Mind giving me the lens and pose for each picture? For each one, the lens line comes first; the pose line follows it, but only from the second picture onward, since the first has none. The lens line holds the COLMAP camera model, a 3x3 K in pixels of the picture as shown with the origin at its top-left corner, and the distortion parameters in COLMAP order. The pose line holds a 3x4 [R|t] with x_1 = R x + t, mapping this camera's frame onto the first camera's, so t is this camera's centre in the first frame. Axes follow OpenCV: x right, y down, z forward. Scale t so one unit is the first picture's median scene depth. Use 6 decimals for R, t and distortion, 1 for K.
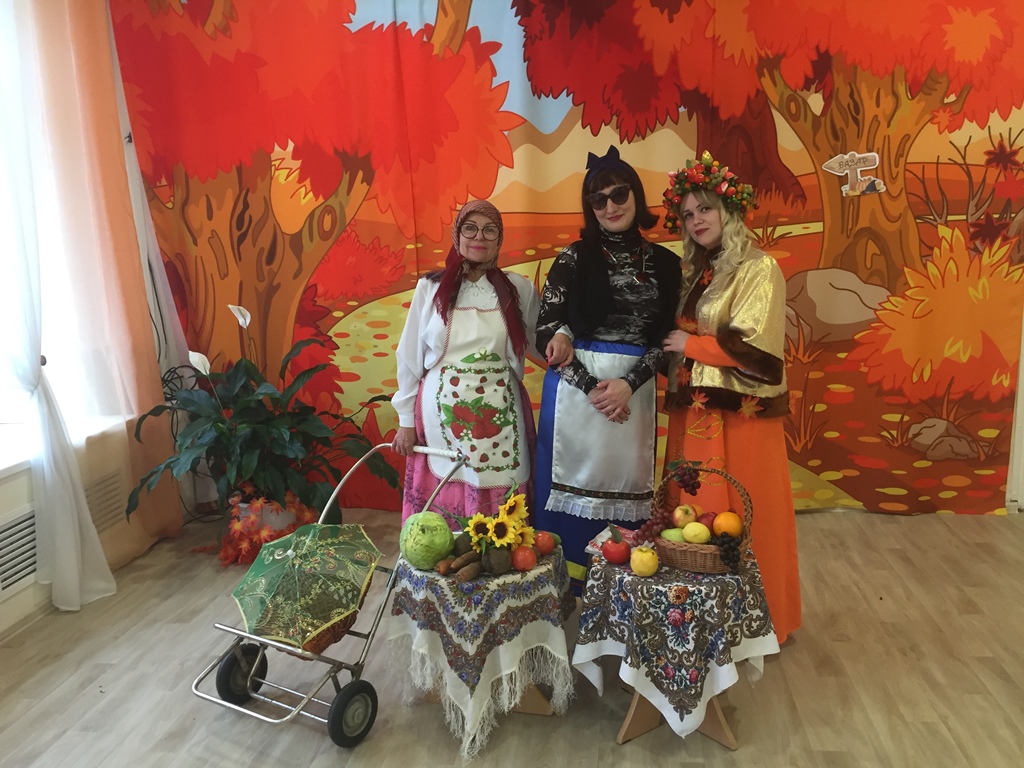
lens RADIAL K [[870.8, 0, 512.0], [0, 870.8, 384.0], [0, 0, 1]] dist [0.119892, -0.174775]
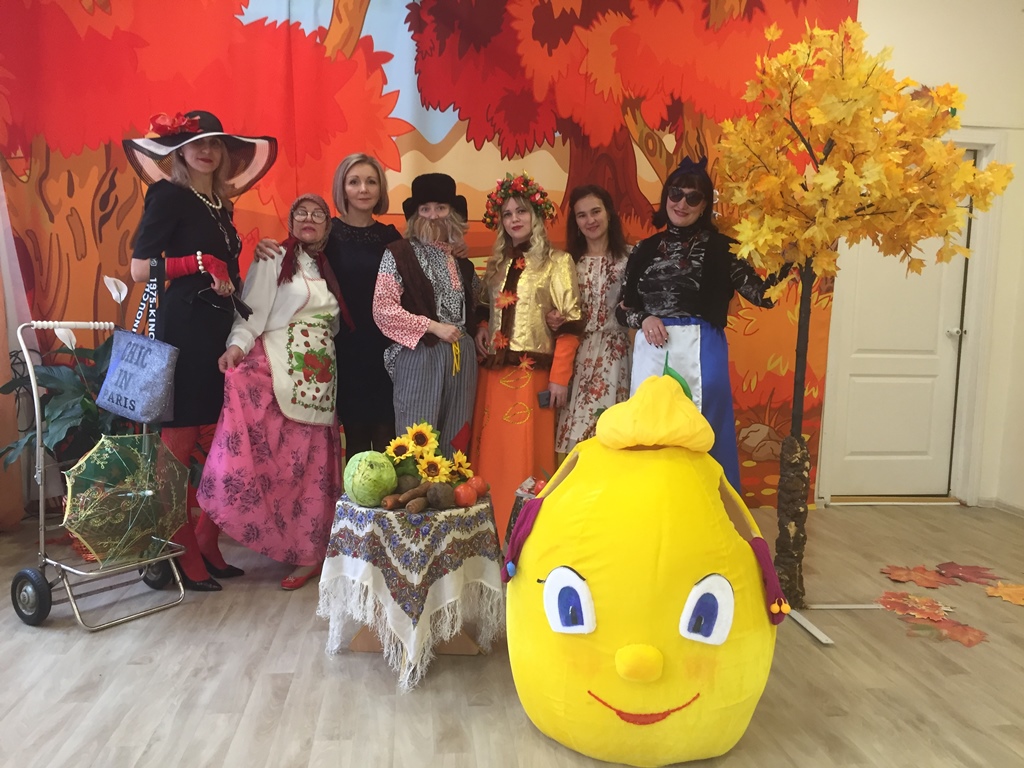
lens RADIAL K [[870.8, 0, 512.0], [0, 870.8, 384.0], [0, 0, 1]] dist [0.119892, -0.174775]
pose [[0.969382, 0.040891, 0.242129, -0.116574], [-0.021874, 0.996497, -0.080713, 0.090242], [-0.244581, 0.072946, 0.966881, -0.026109]]
